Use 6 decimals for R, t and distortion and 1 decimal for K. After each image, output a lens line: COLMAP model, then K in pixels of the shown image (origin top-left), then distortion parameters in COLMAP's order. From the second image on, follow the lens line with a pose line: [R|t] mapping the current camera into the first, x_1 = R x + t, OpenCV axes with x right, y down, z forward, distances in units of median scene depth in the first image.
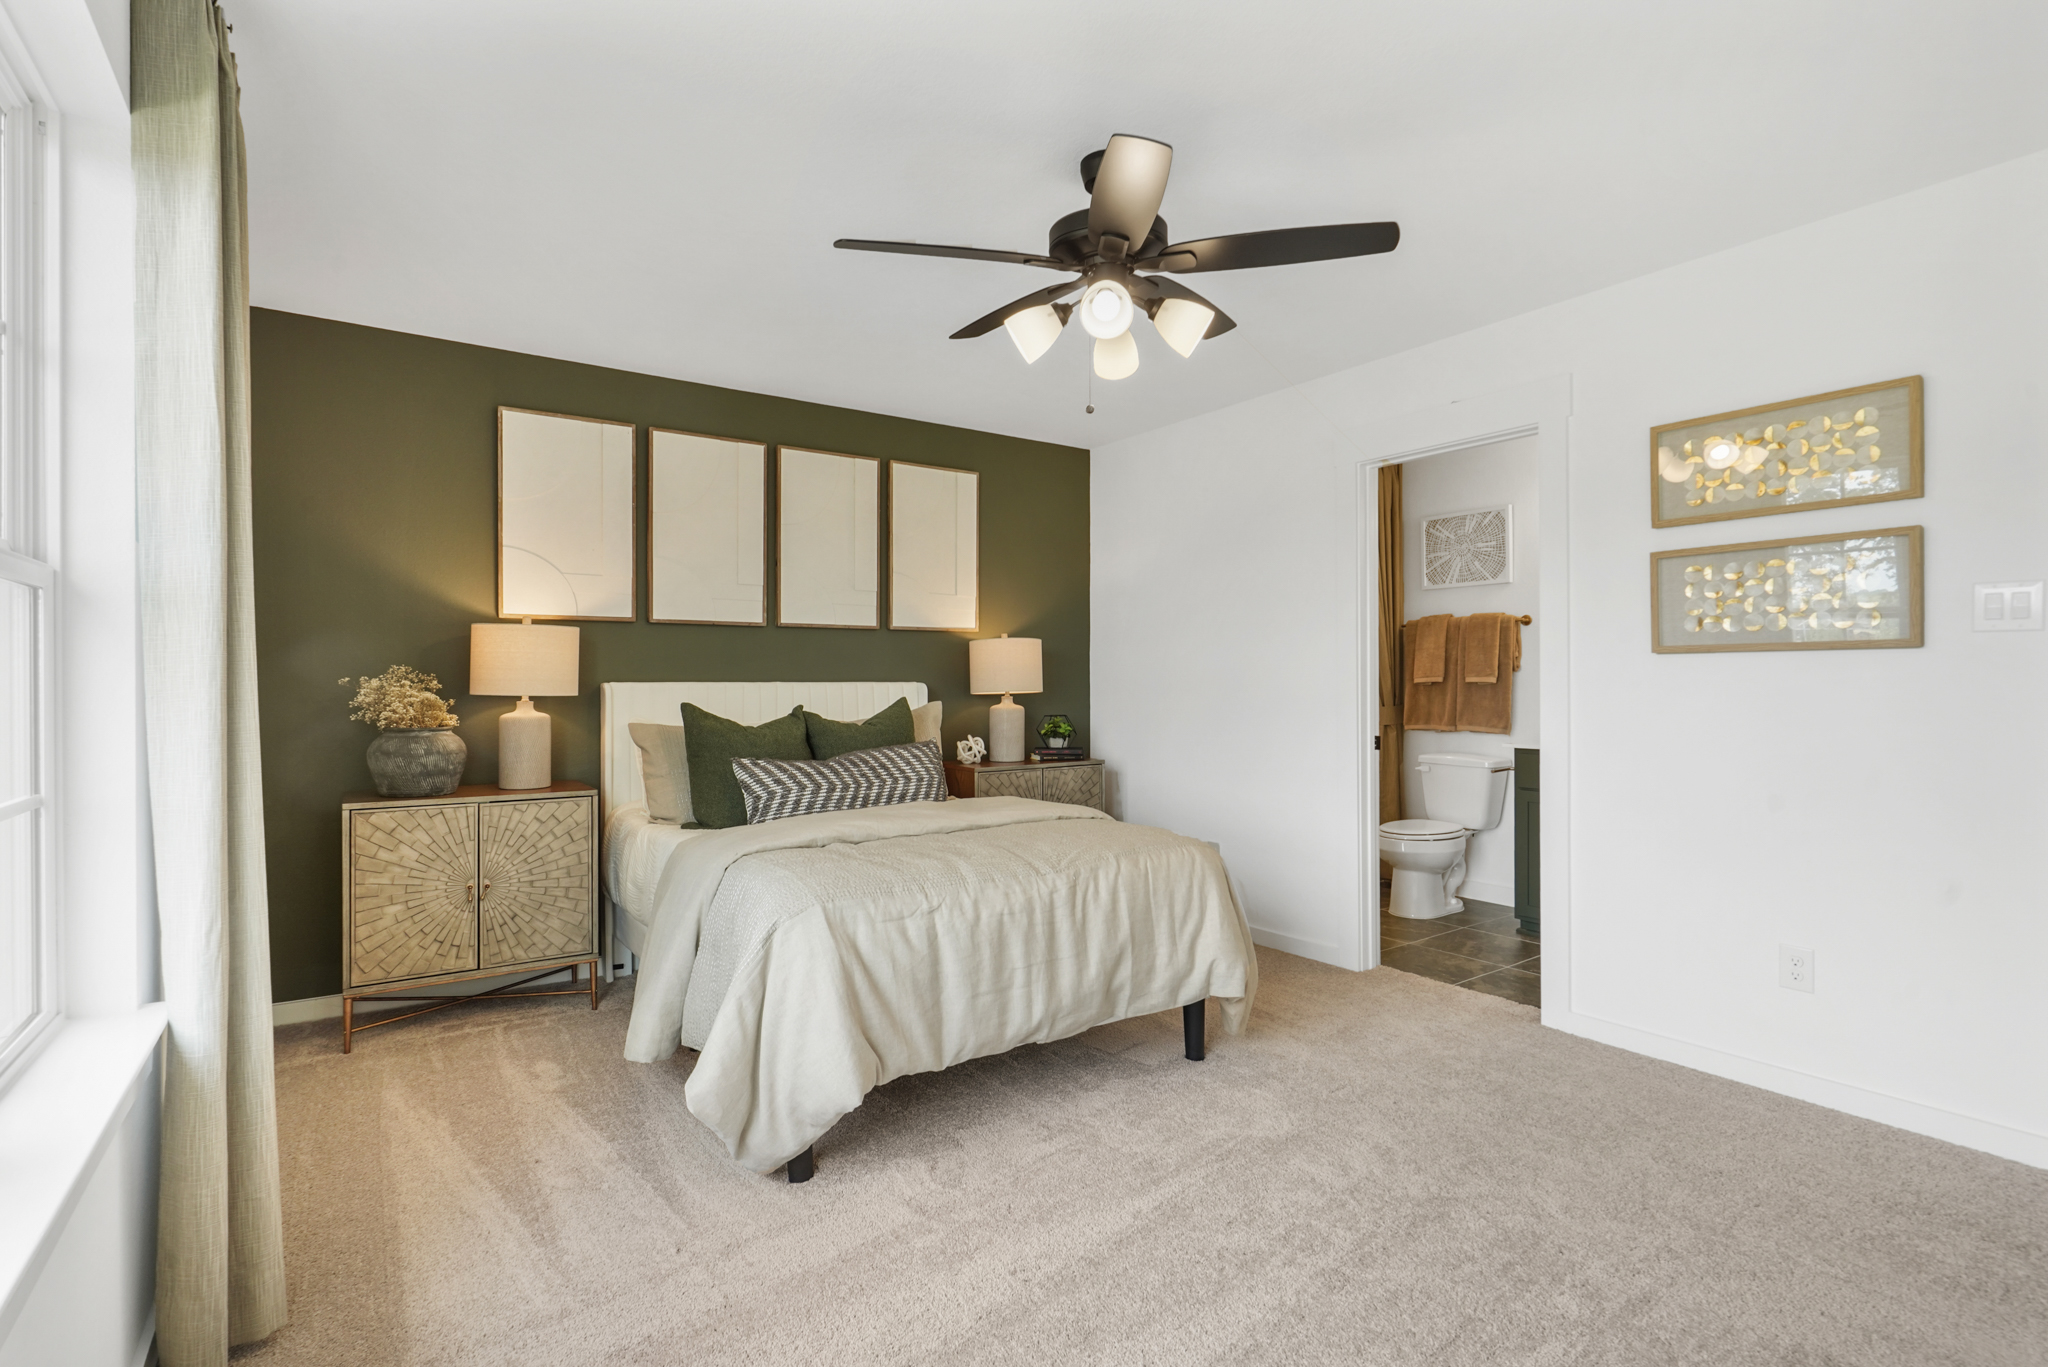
lens RADIAL K [[967.5, 0, 1024.0], [0, 967.5, 683.5], [0, 0, 1]] dist [-0.000596, 0.000009]
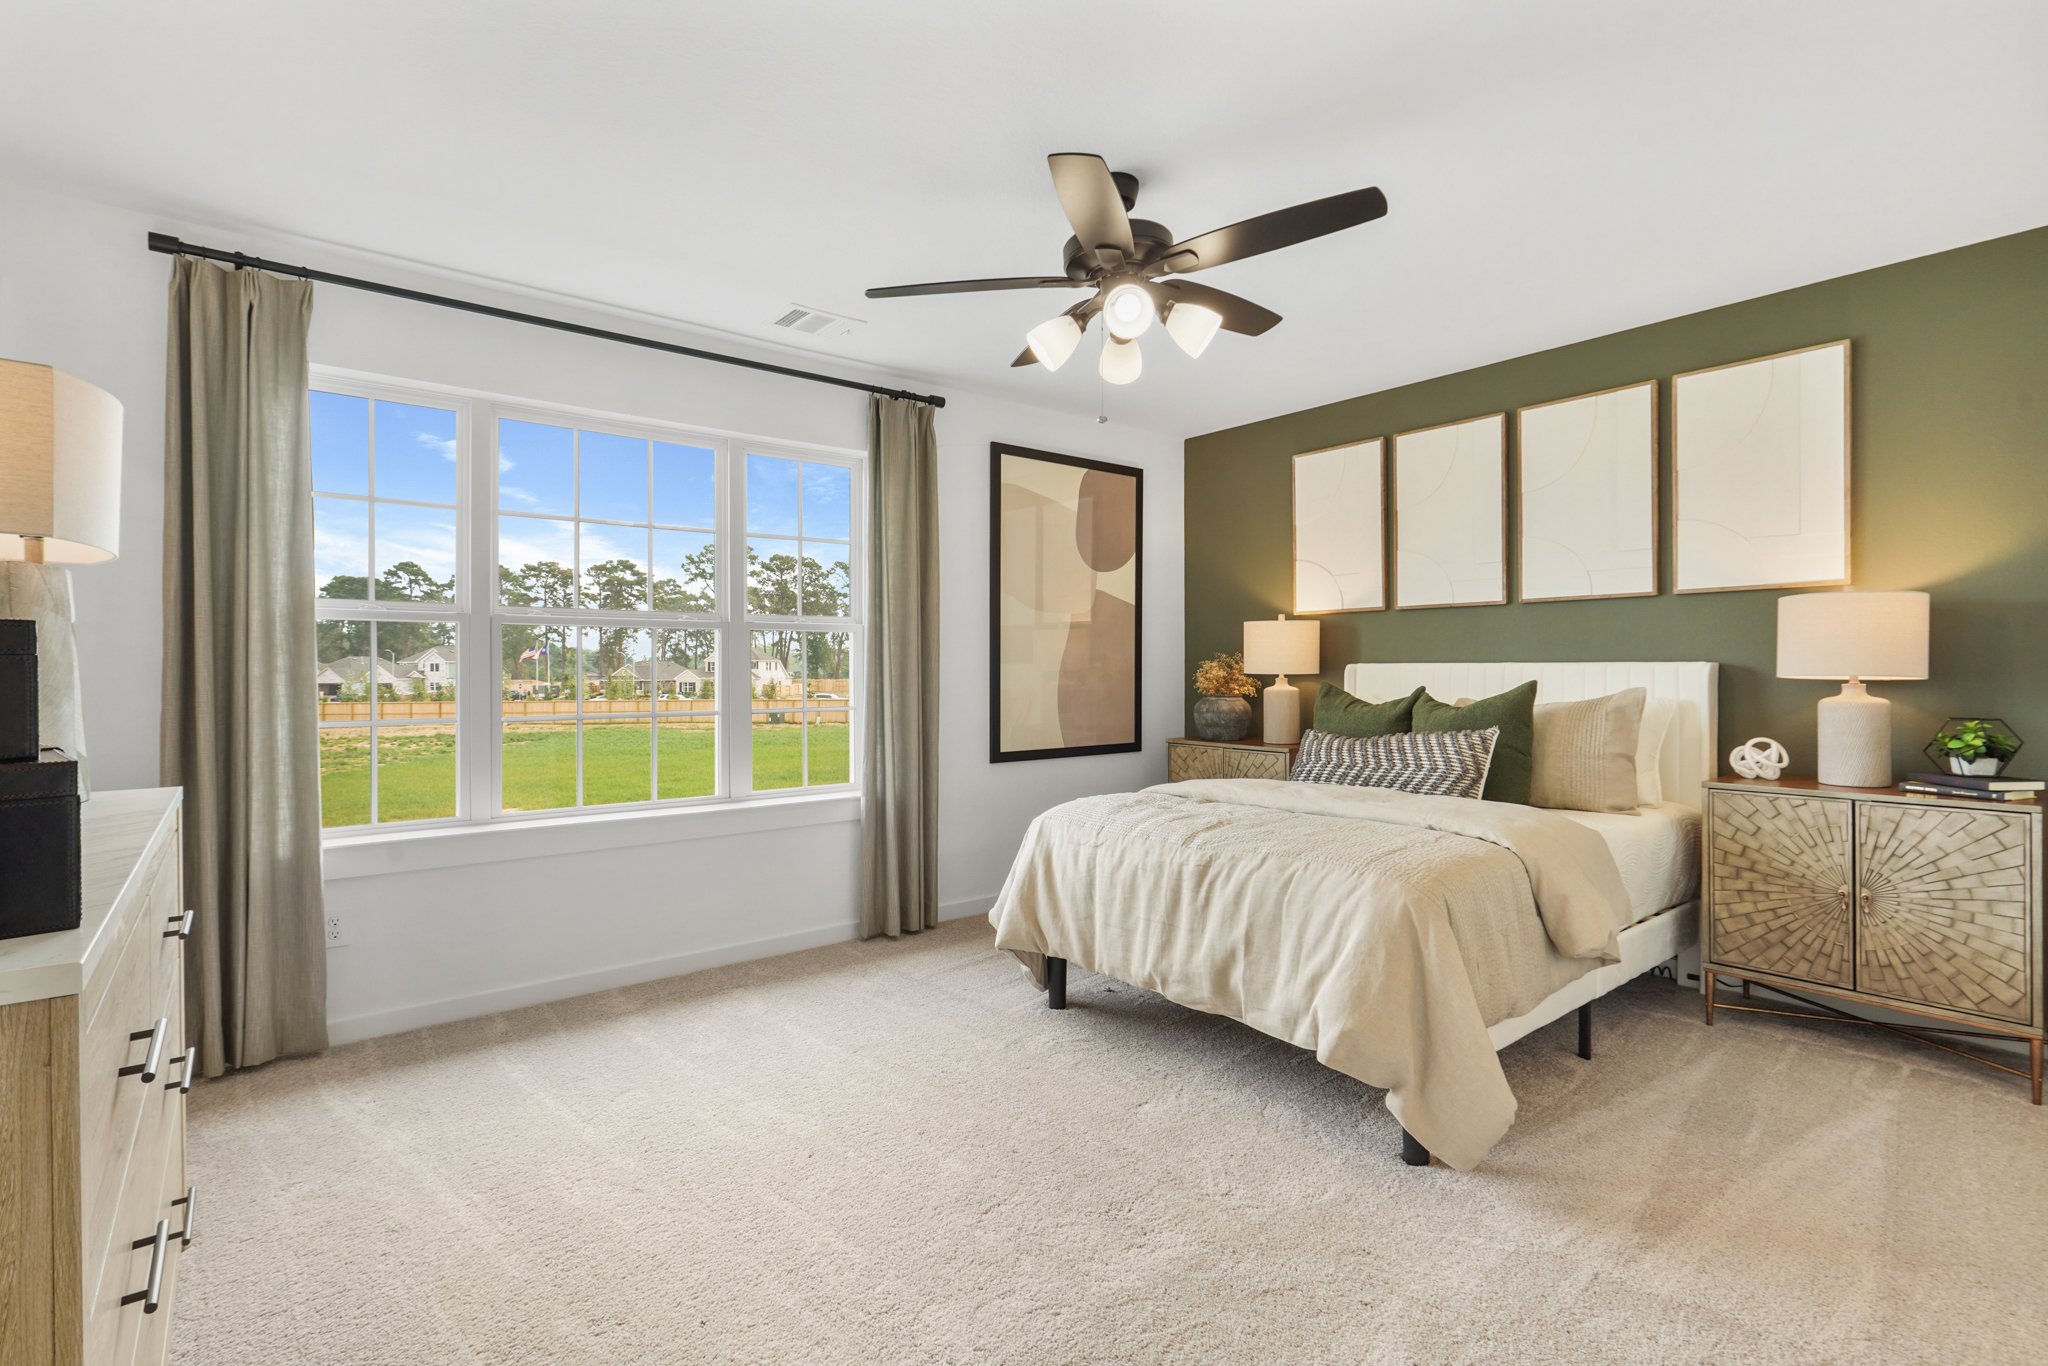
lens RADIAL K [[951.2, 0, 1003.1], [0, 951.2, 663.7], [0, 0, 1]] dist [0.002146, 0.000011]
pose [[0.064246, -0.001774, -0.997933, 1.359278], [0.002894, 0.999995, -0.001592, -0.000438], [0.997930, -0.002786, 0.064250, 0.960839]]
